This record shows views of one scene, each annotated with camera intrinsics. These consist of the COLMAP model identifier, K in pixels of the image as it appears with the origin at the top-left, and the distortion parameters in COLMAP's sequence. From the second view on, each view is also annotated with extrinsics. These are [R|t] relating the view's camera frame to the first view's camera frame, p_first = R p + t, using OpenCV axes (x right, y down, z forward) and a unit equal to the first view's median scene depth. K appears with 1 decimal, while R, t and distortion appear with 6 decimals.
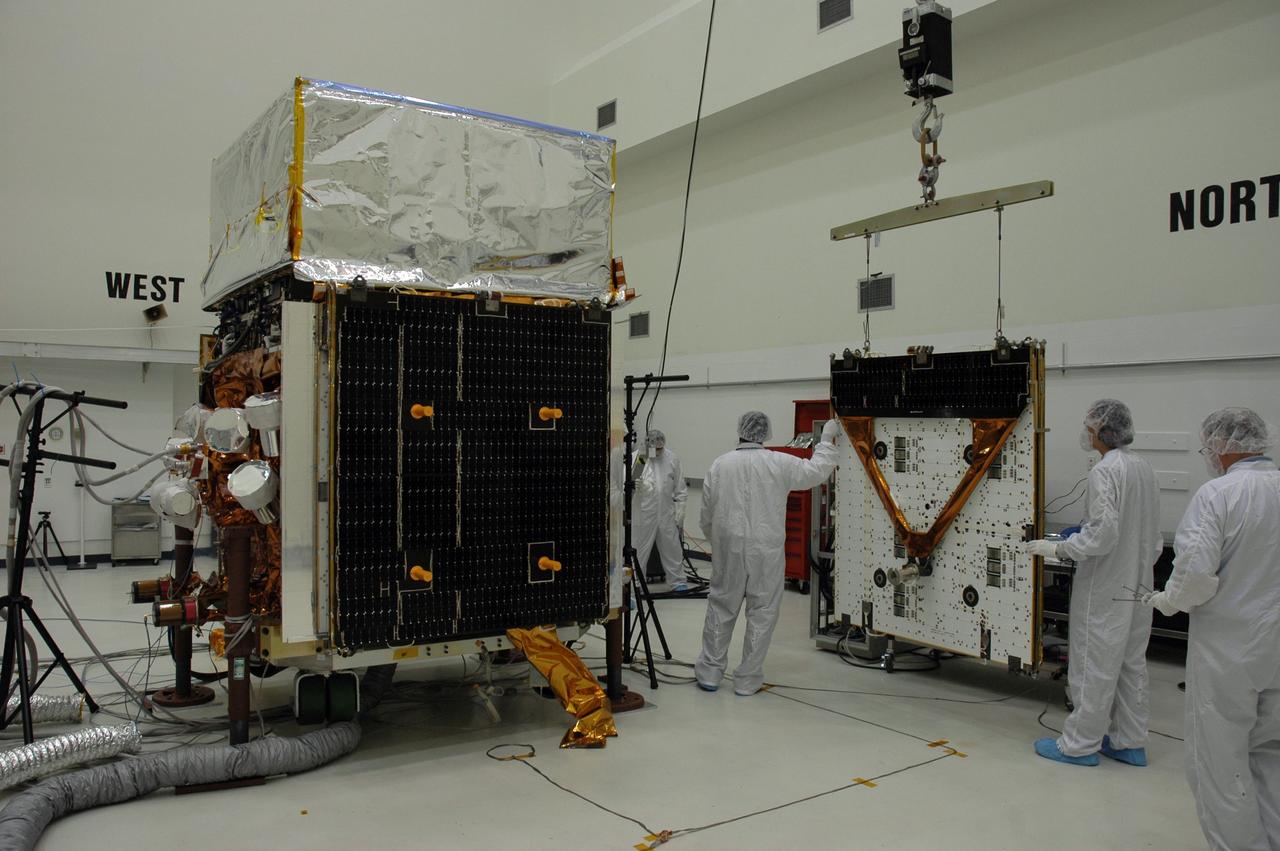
lens RADIAL K [[1012.3, 0, 615.0], [0, 1012.3, 426.6], [0, 0, 1]] dist [-0.128855, 0.079262]
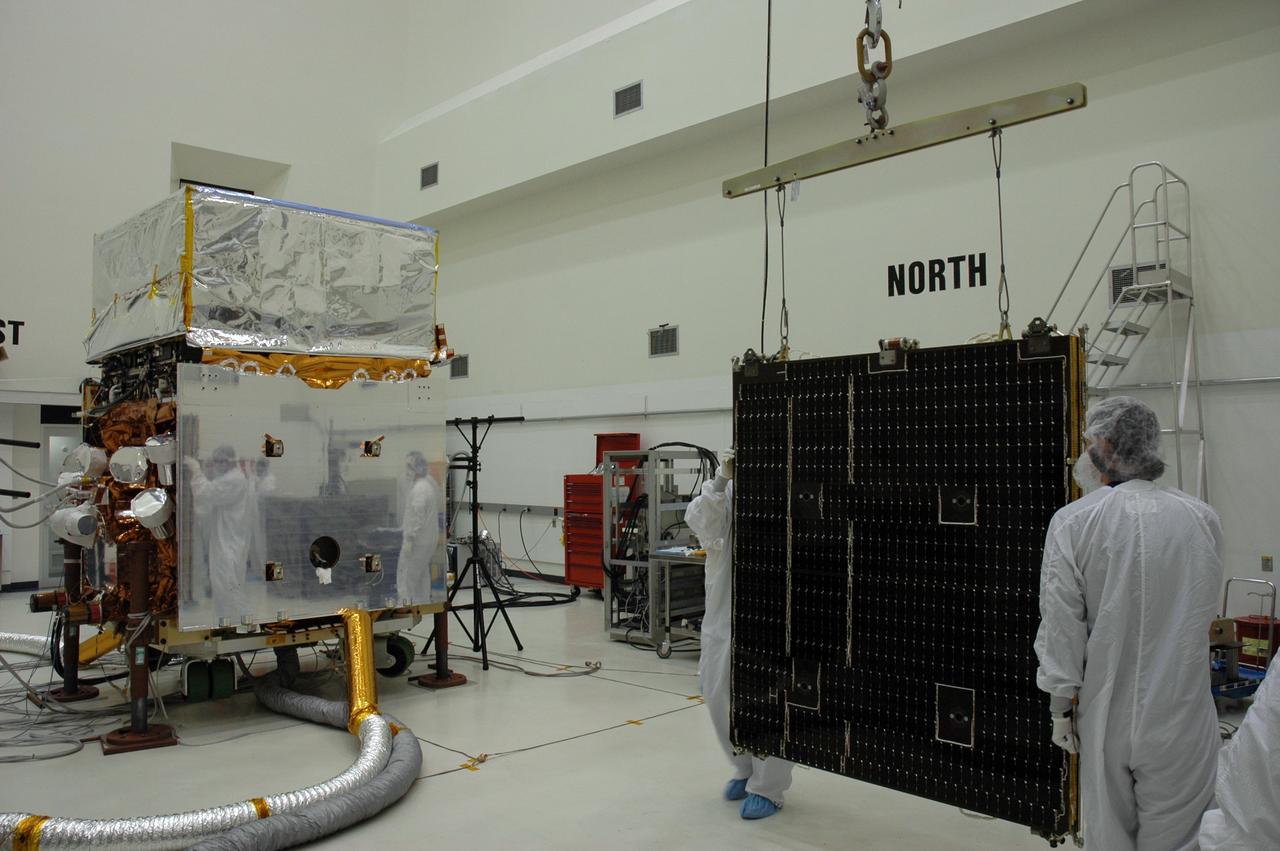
lens RADIAL K [[1012.3, 0, 627.4], [0, 1012.3, 424.1], [0, 0, 1]] dist [-0.128855, 0.079262]
pose [[0.982386, -0.008452, 0.186671, -0.003765], [0.014731, 0.999370, -0.032276, 0.001467], [-0.186281, 0.034458, 0.981892, -0.276351]]
